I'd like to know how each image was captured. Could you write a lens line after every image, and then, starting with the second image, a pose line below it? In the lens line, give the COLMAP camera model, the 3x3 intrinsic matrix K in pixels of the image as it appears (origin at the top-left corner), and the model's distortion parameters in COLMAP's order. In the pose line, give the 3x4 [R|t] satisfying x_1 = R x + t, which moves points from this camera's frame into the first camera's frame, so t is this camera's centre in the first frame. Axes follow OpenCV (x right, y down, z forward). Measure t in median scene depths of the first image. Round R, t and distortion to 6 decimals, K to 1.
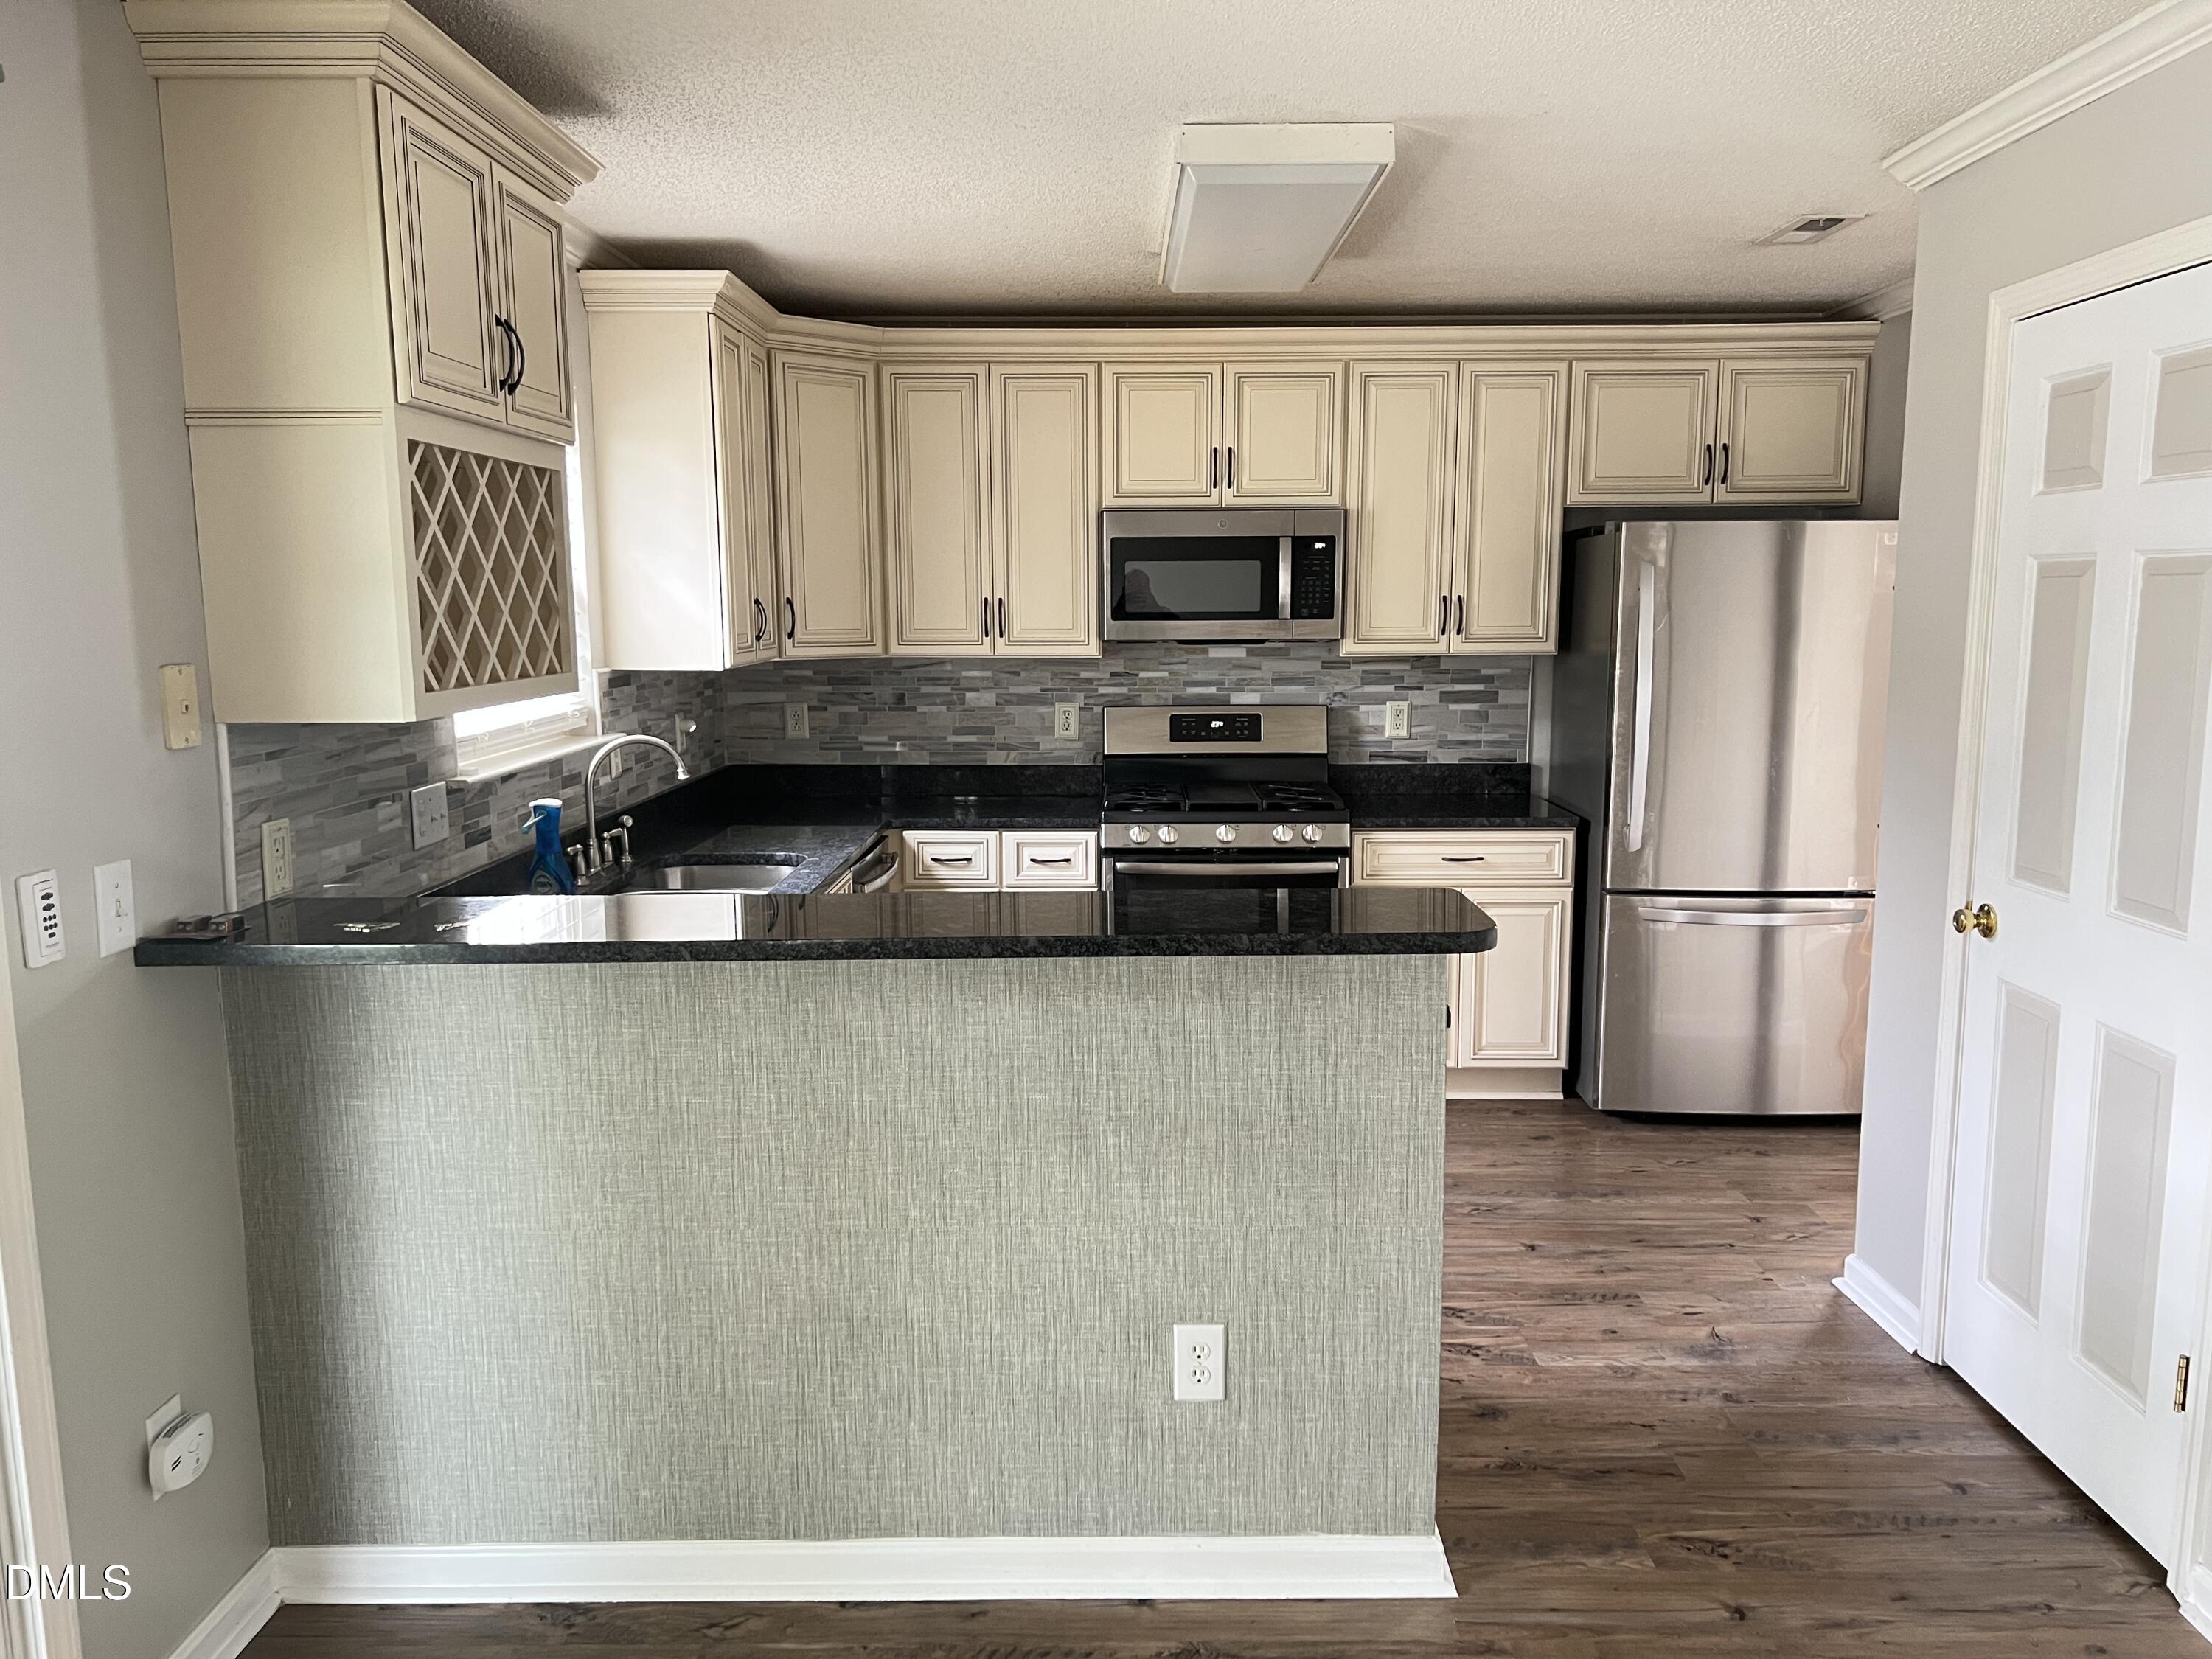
lens RADIAL K [[1660.7, 0, 1114.5], [0, 1660.7, 837.5], [0, 0, 1]] dist [0.023465, -0.016877]
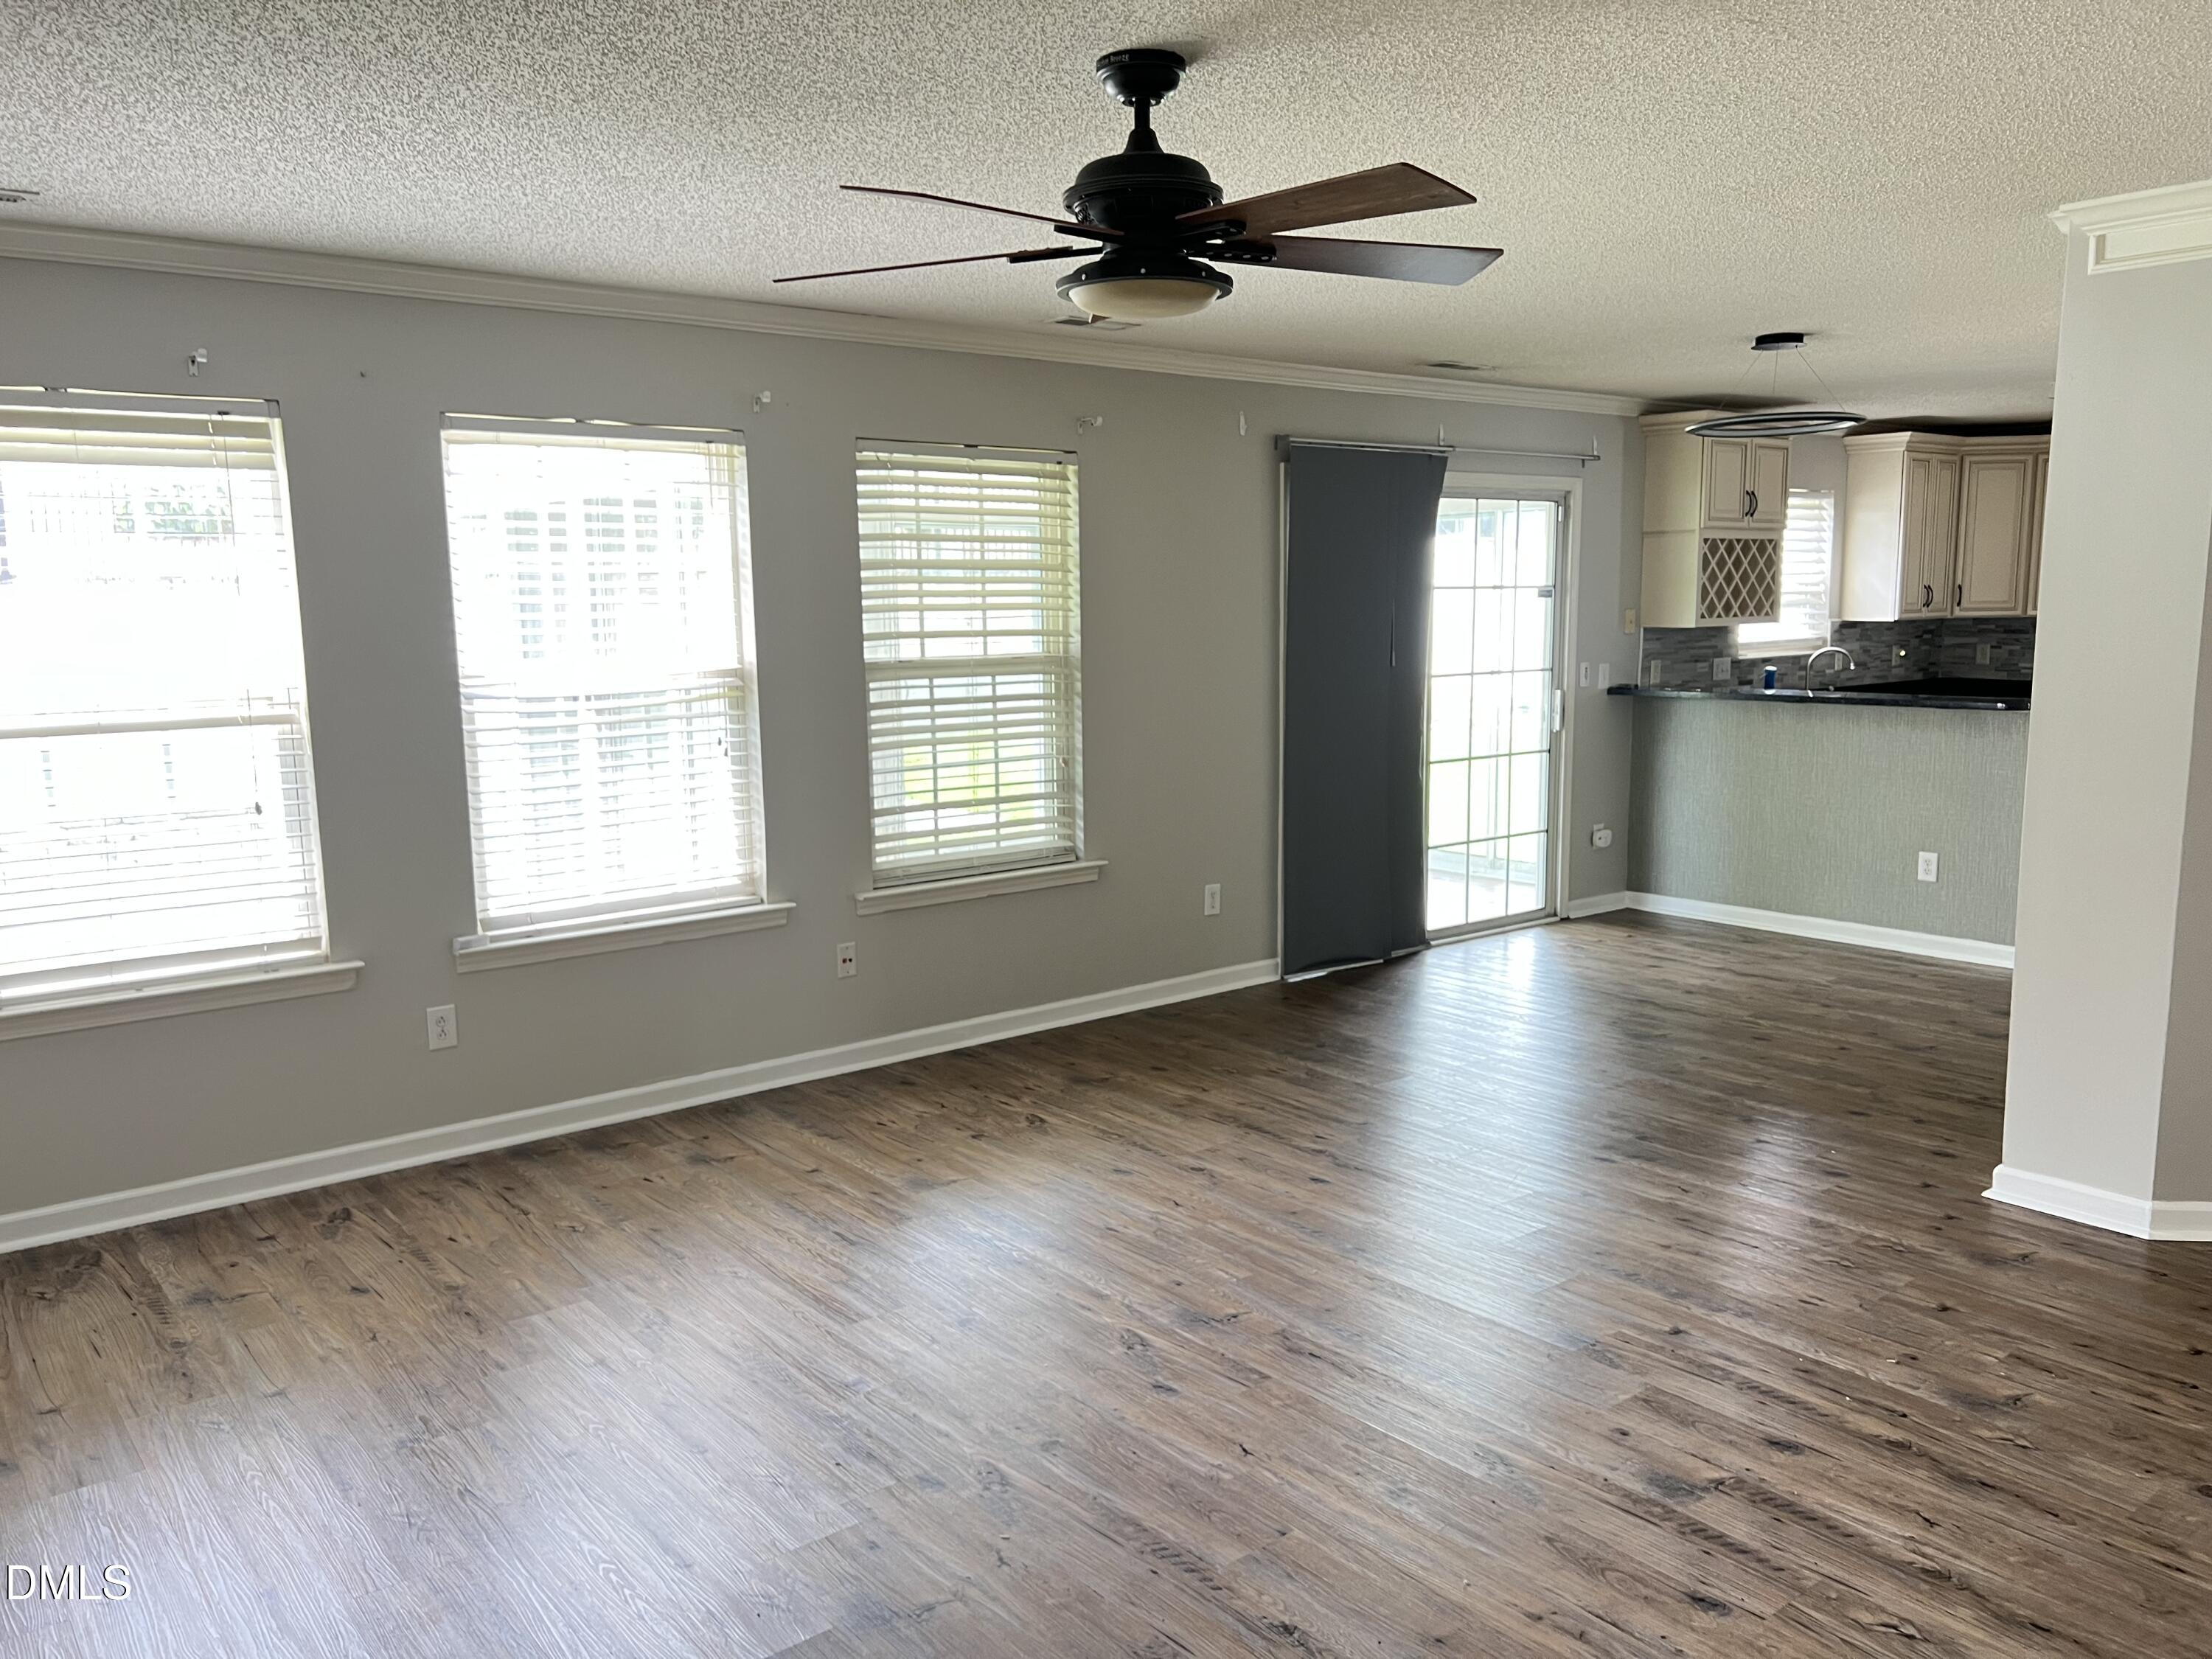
lens RADIAL K [[1660.7, 0, 1109.6], [0, 1660.7, 837.9], [0, 0, 1]] dist [0.023465, -0.016877]
pose [[0.625614, 0.111872, -0.772070, 1.293741], [-0.104062, 0.992788, 0.059531, 0.240009], [0.773161, 0.043100, 0.632743, -1.739007]]
